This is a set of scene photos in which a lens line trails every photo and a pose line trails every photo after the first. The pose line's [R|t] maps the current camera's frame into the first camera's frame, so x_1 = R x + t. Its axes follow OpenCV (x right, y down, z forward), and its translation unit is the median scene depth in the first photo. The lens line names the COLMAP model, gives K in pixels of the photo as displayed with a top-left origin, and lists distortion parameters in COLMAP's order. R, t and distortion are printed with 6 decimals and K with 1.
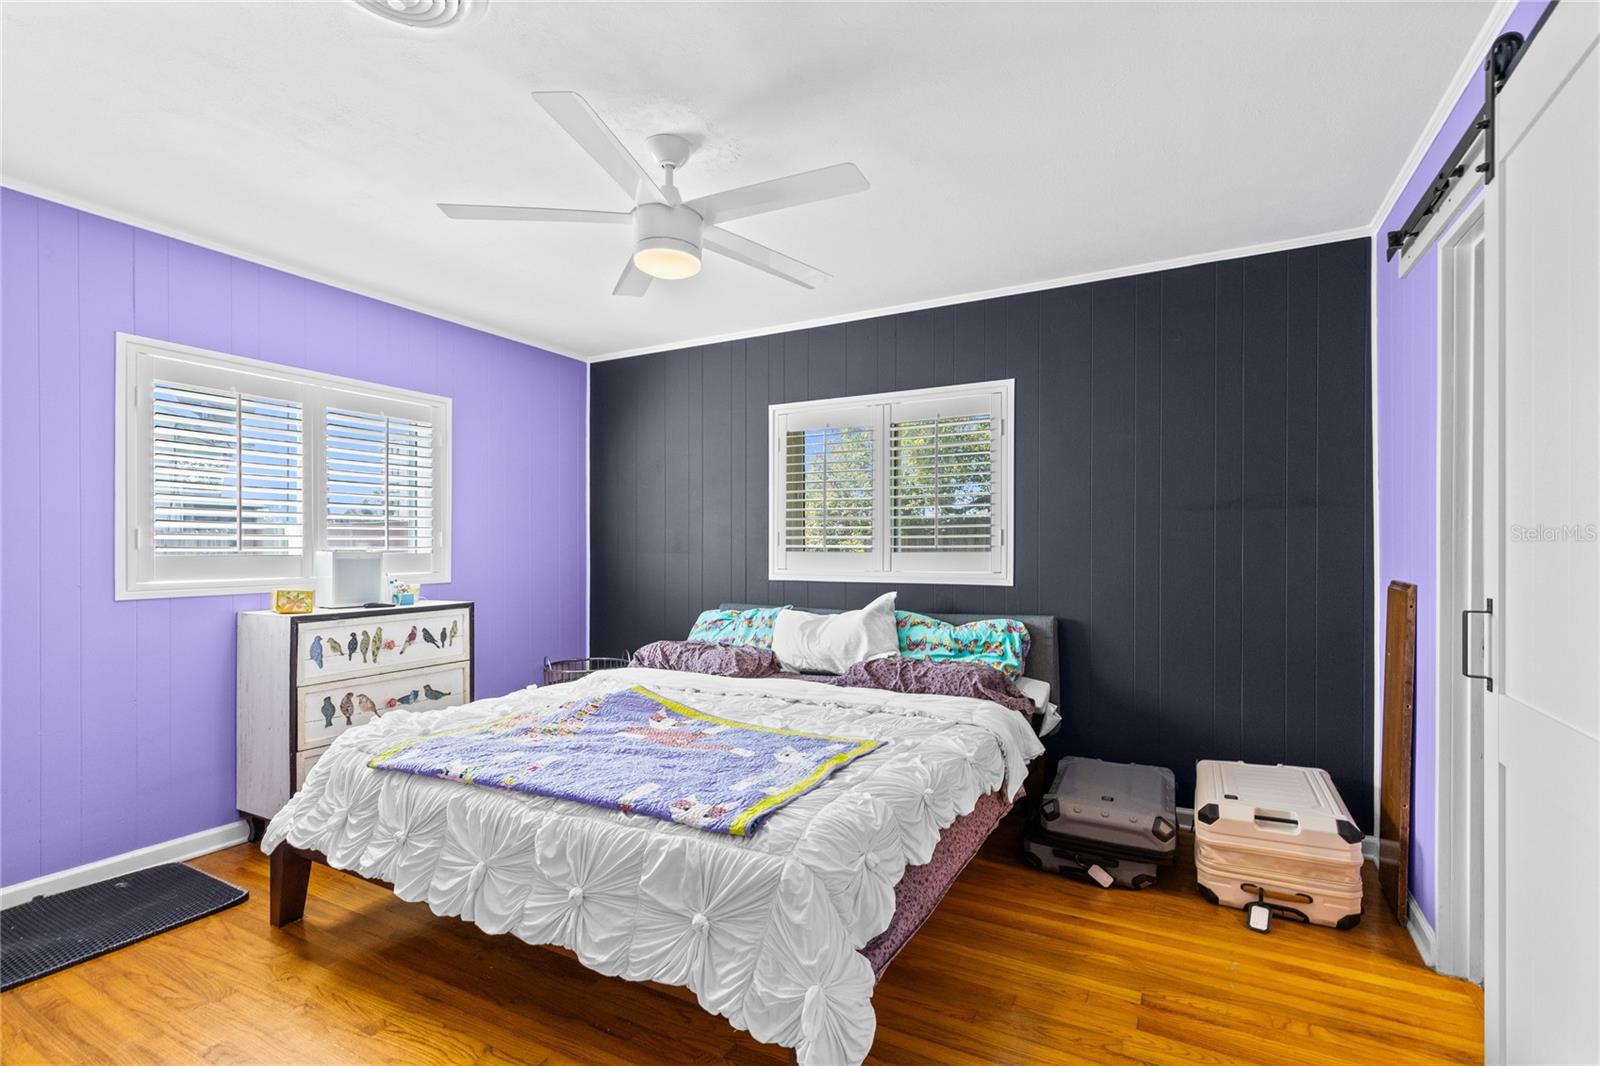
lens RADIAL K [[732.3, 0, 800.2], [0, 732.3, 540.5], [0, 0, 1]] dist [0.004175, 0.000268]
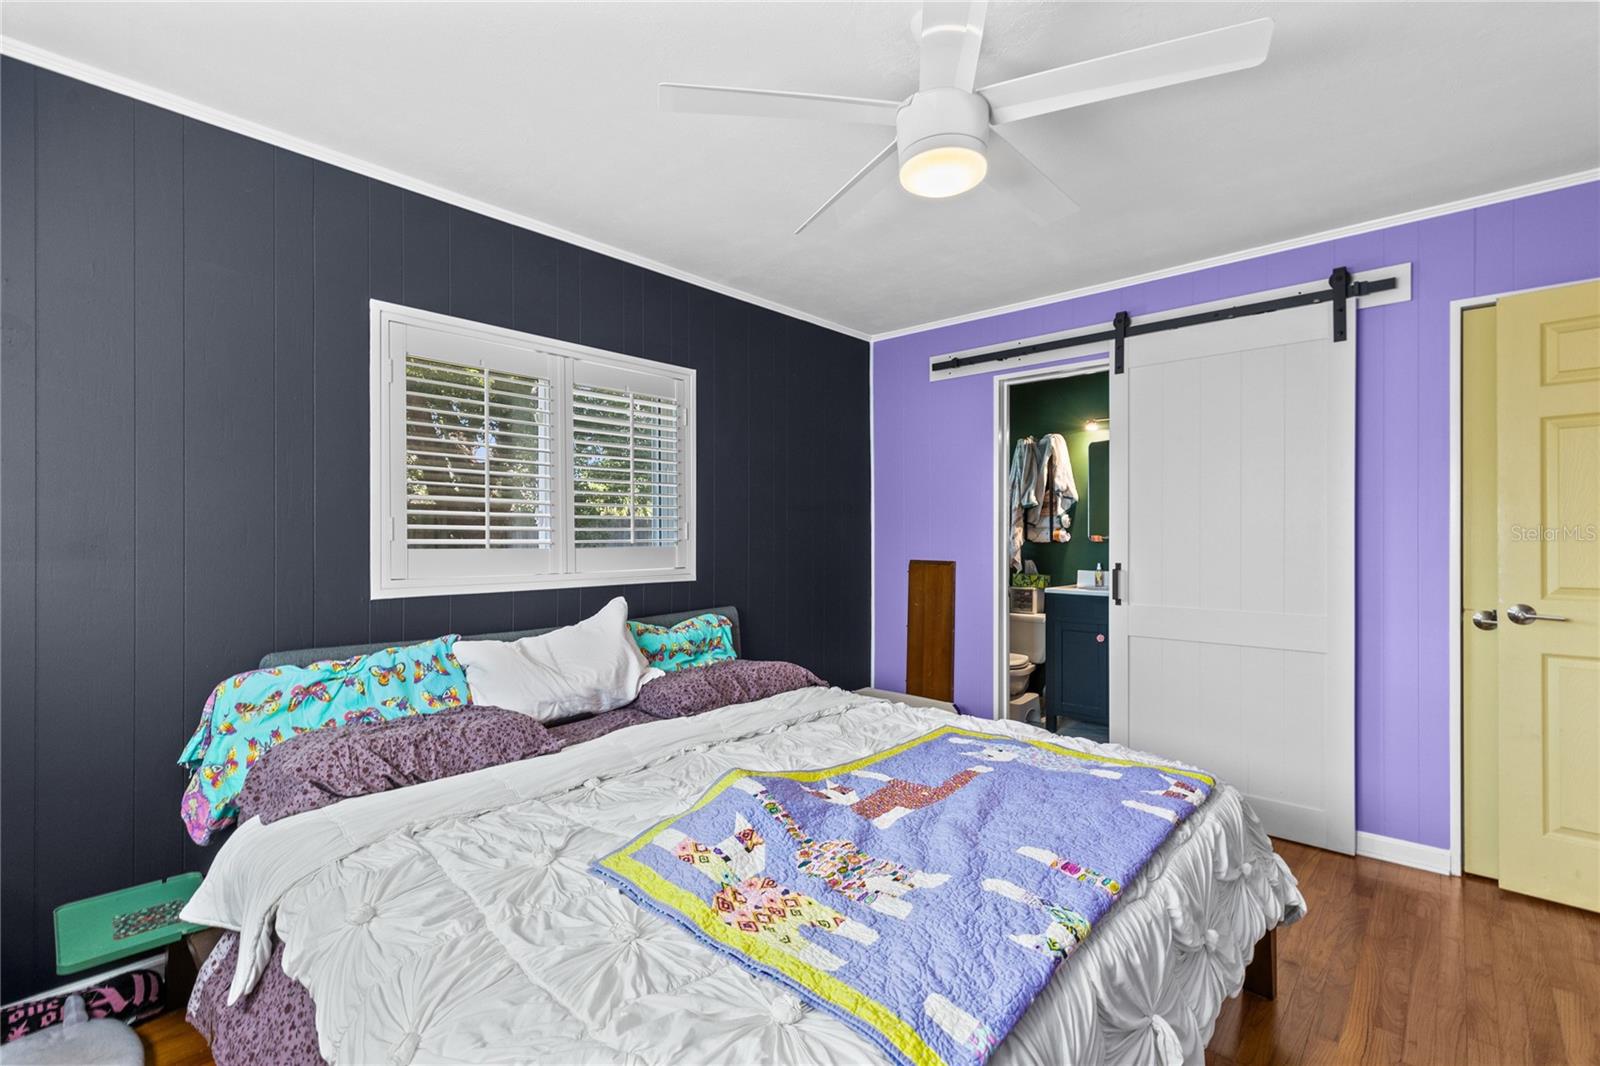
lens RADIAL K [[732.3, 0, 800.2], [0, 732.3, 540.5], [0, 0, 1]] dist [0.004175, 0.000268]
pose [[0.233696, -0.003744, 0.972303, -0.625082], [-0.005797, 0.999969, 0.005244, 0.002102], [-0.972292, -0.006862, 0.233667, 0.625494]]
